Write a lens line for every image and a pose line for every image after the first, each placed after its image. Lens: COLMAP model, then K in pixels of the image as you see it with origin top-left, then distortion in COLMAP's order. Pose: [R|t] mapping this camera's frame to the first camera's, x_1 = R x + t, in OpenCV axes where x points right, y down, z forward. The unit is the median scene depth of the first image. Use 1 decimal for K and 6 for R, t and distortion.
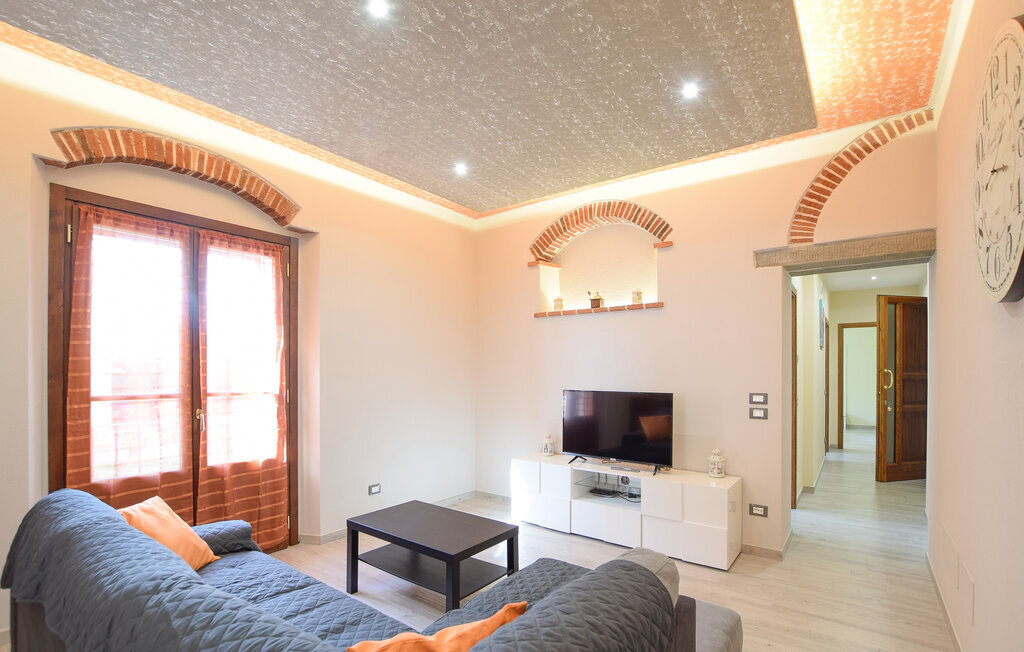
lens RADIAL K [[474.6, 0, 510.9], [0, 474.6, 367.4], [0, 0, 1]] dist [-0.022654, -0.000145]
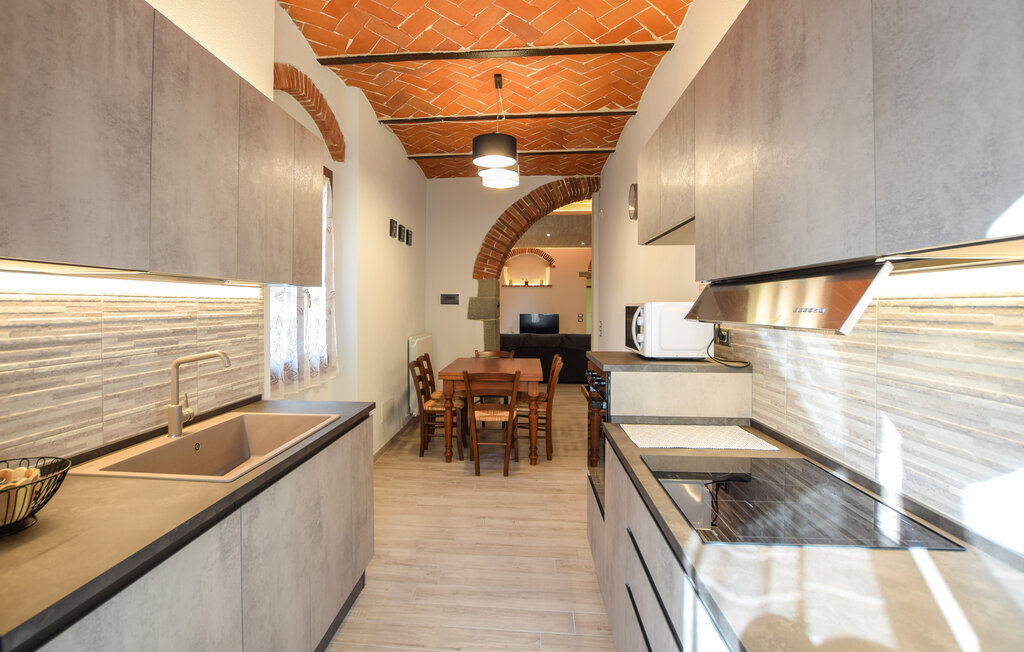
lens RADIAL K [[474.6, 0, 510.8], [0, 474.6, 321.3], [0, 0, 1]] dist [-0.022654, -0.000145]
pose [[0.817598, -0.016221, 0.575562, -1.859356], [-0.004842, 0.999374, 0.035044, -0.012749], [-0.575770, -0.031438, 0.817007, -1.523469]]
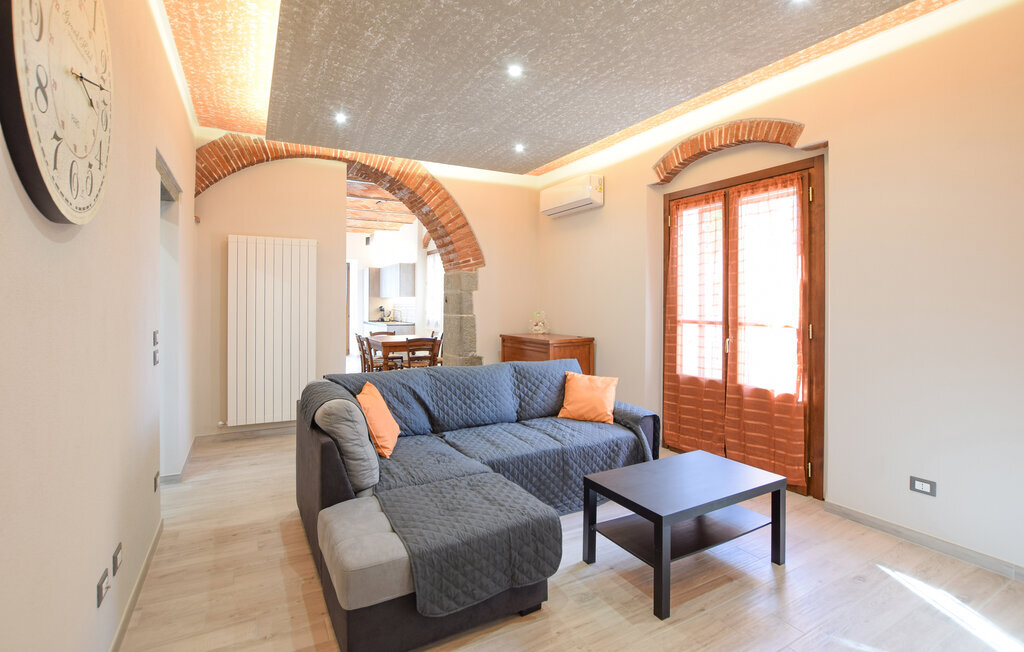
lens RADIAL K [[474.6, 0, 506.6], [0, 474.6, 301.7], [0, 0, 1]] dist [-0.022654, -0.000145]
pose [[-0.408978, -0.005444, -0.912528, 0.621545], [0.000763, 0.999980, -0.006308, 0.008131], [0.912544, -0.003276, -0.408966, 0.862755]]
